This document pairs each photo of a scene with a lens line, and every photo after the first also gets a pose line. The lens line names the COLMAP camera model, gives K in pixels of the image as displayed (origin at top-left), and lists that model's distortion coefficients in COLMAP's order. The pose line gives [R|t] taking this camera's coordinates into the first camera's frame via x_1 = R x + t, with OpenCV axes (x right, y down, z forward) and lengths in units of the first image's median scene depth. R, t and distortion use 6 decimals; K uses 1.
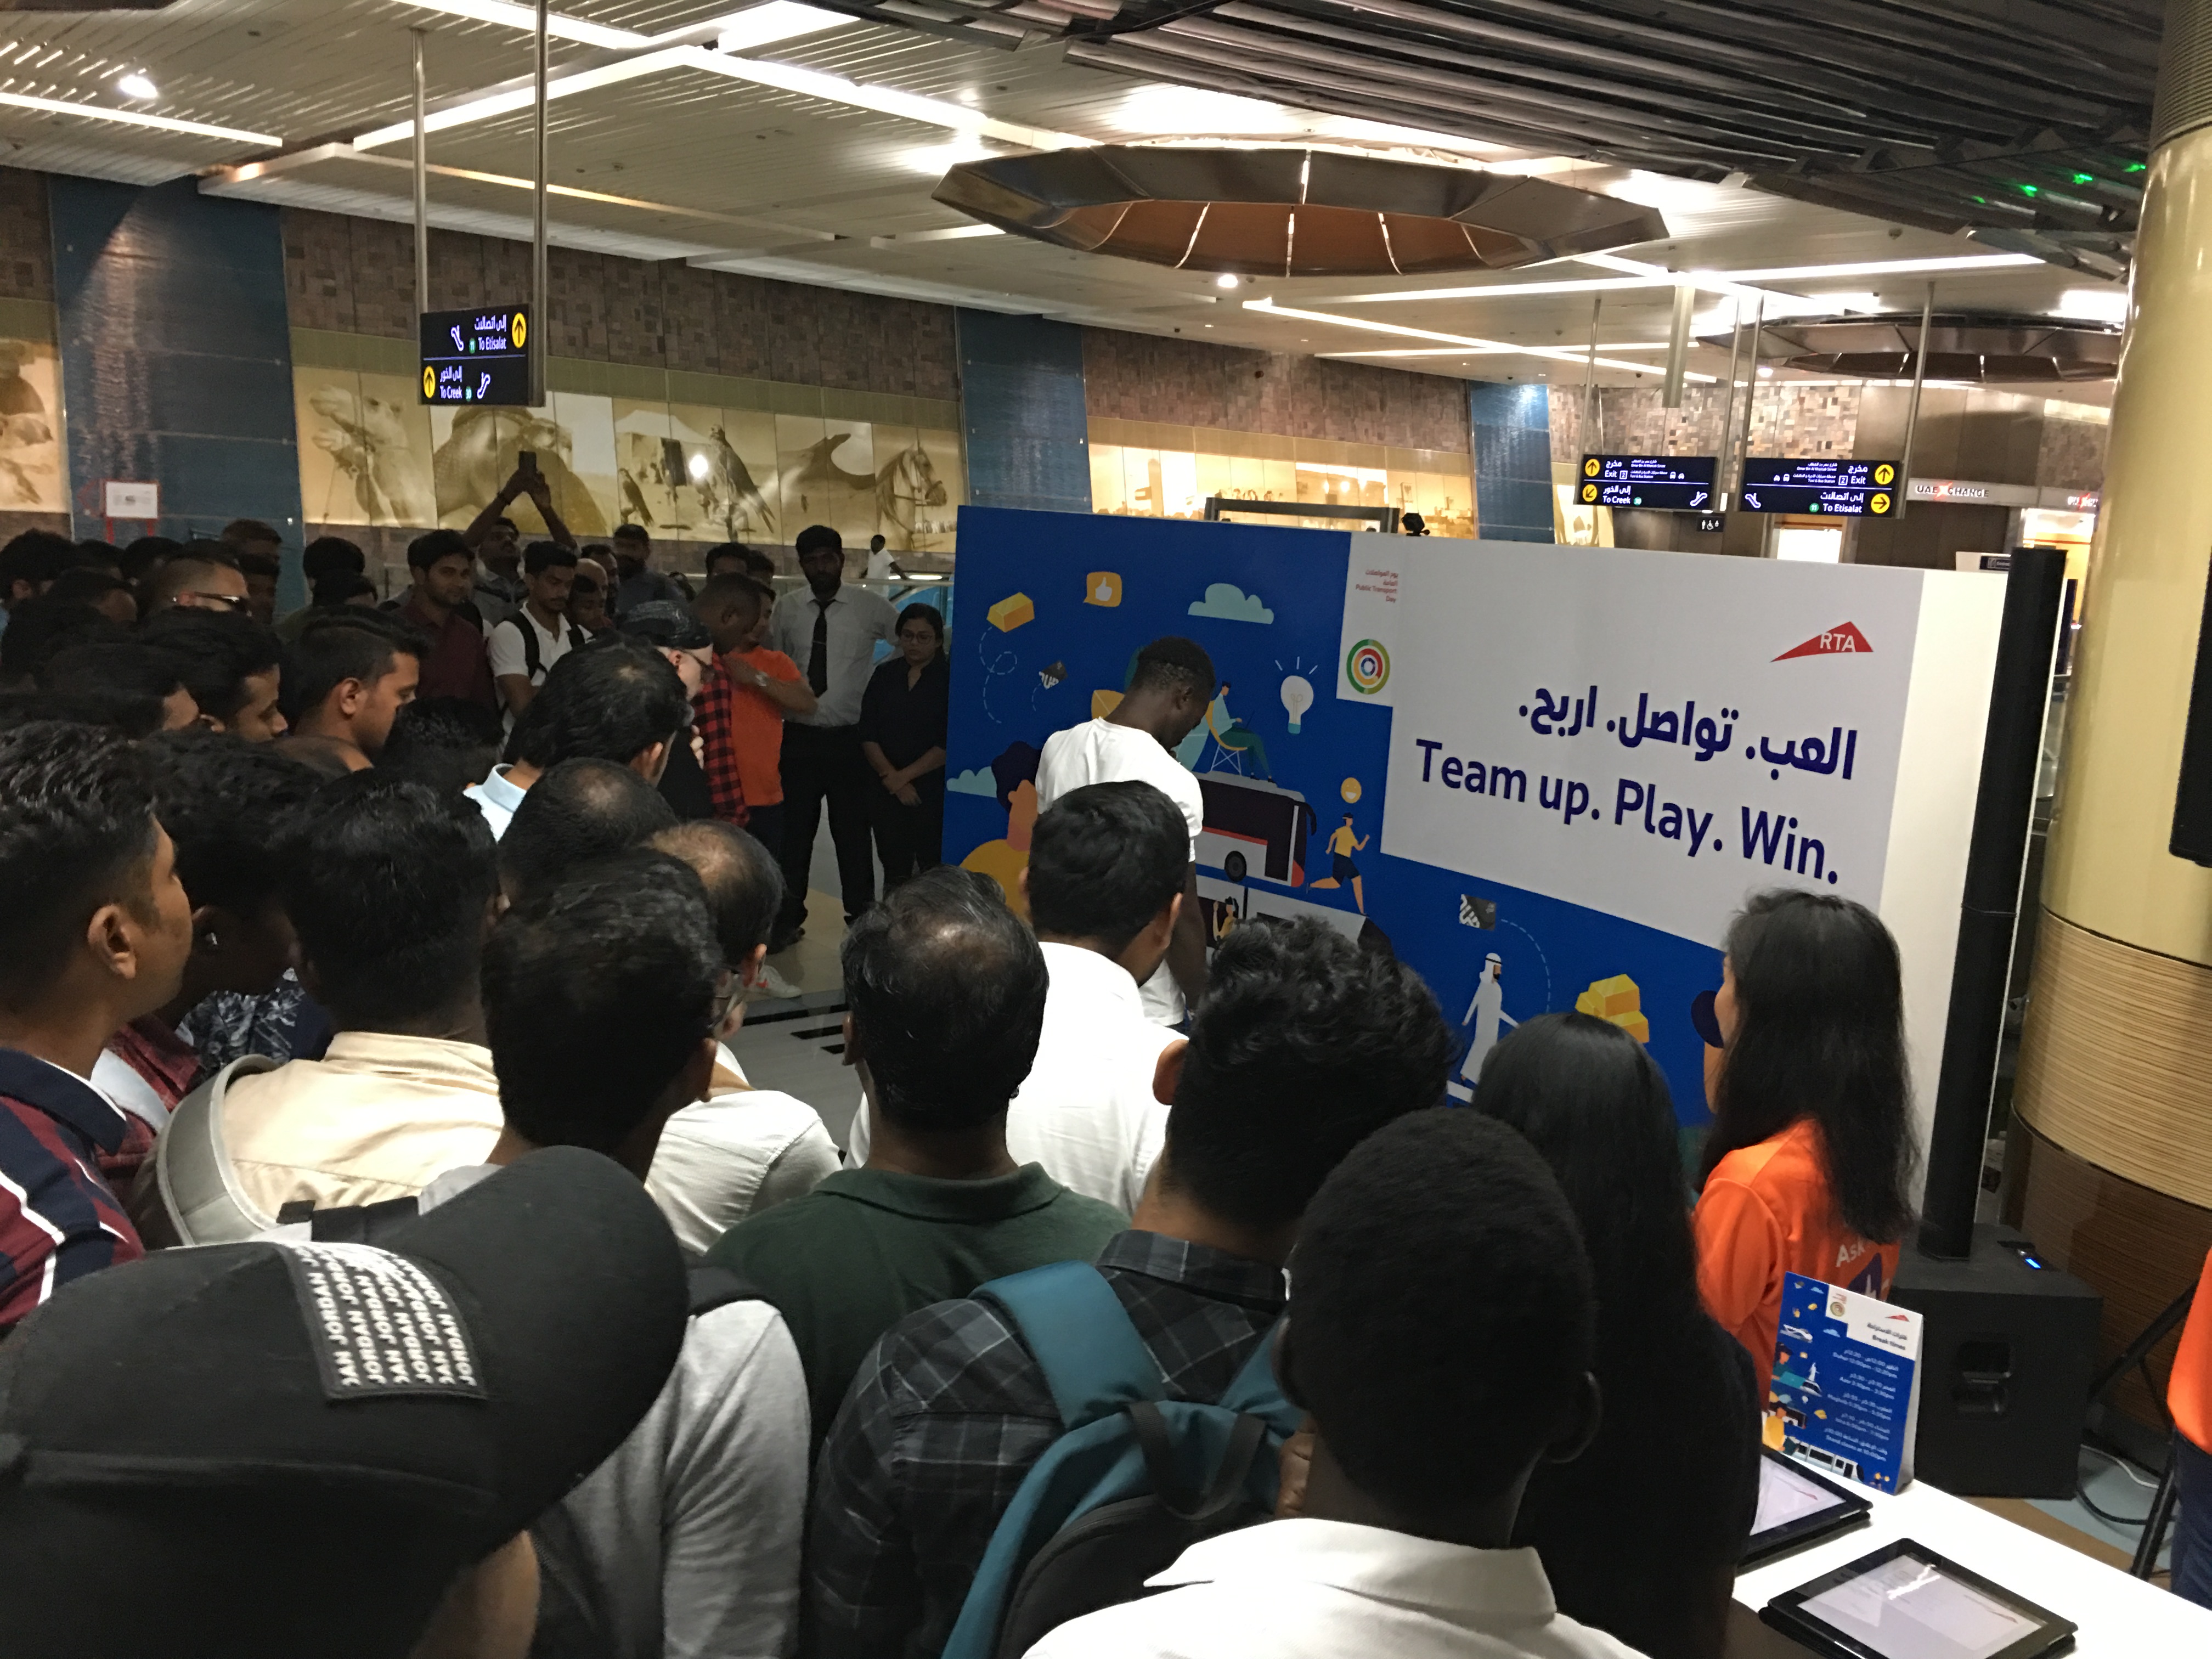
lens RADIAL K [[1874.7, 0, 1111.2], [0, 1874.7, 842.2], [0, 0, 1]] dist [0.047737, -0.001522]
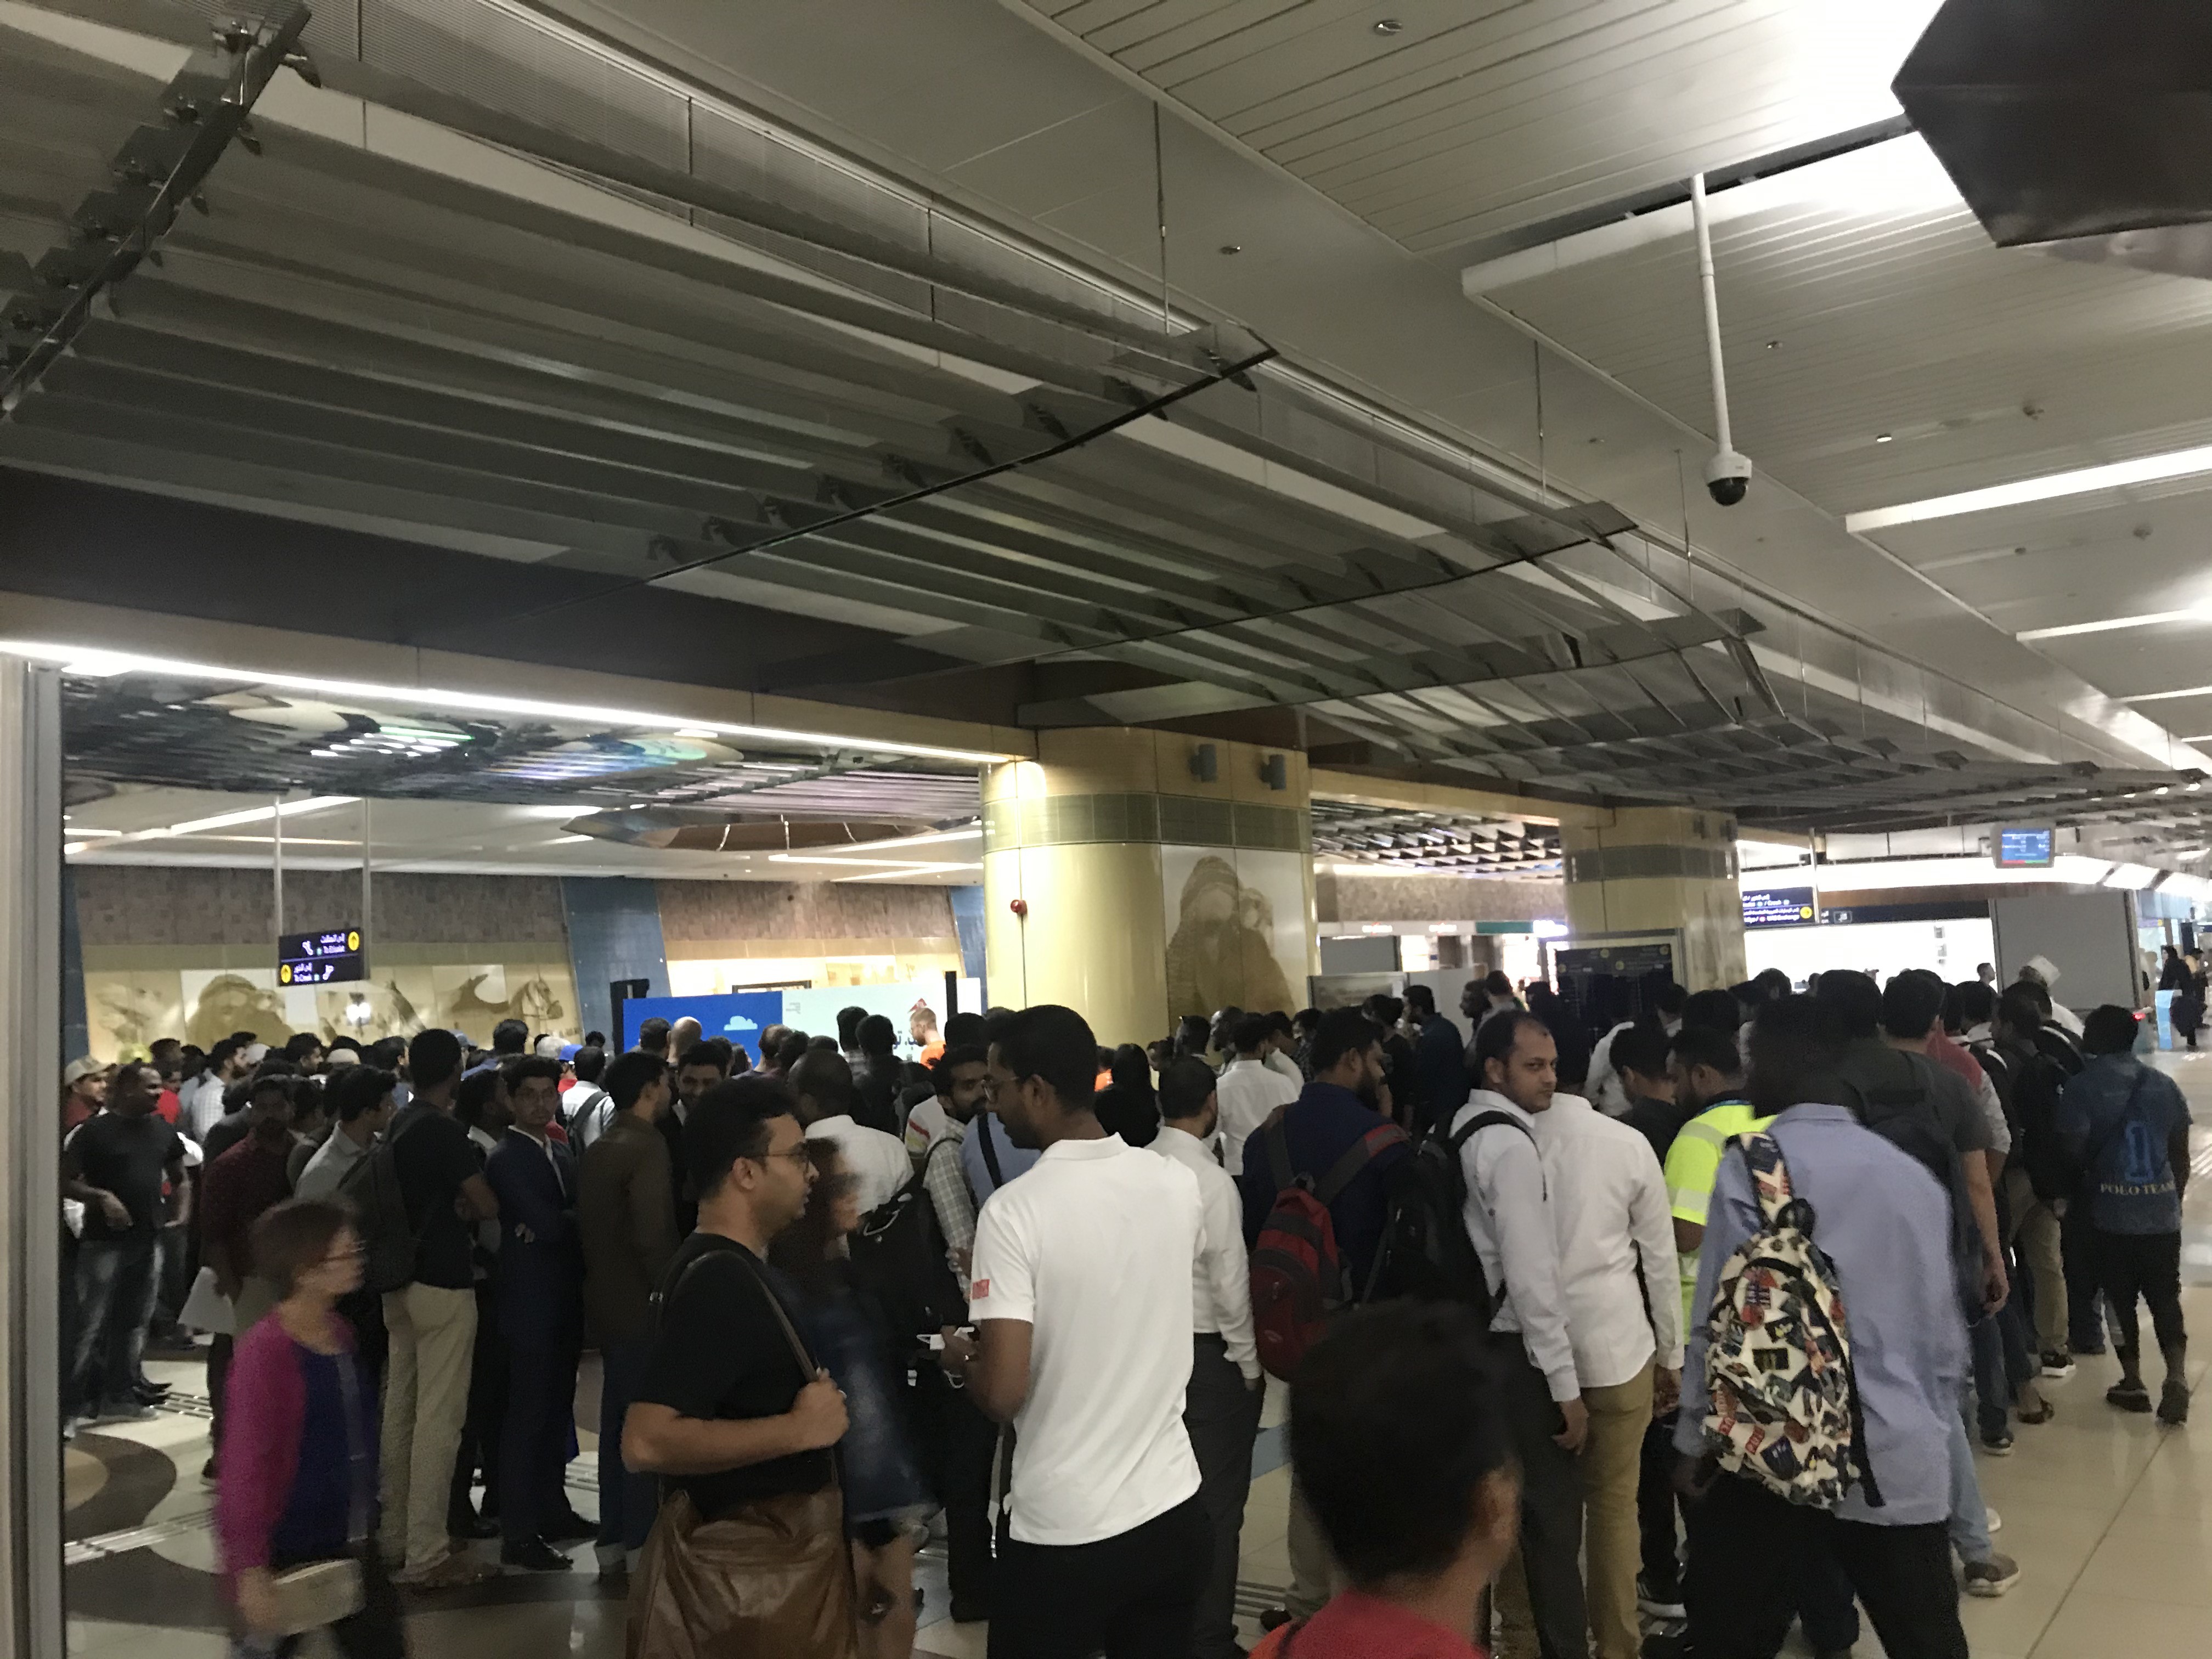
lens RADIAL K [[1810.6, 0, 1121.1], [0, 1810.6, 823.7], [0, 0, 1]] dist [-0.017066, -0.020796]
pose [[0.966254, -0.091271, 0.240879, -0.000872], [0.151838, 0.957205, -0.246382, 0.068571], [-0.208083, 0.274642, 0.938761, -0.344282]]
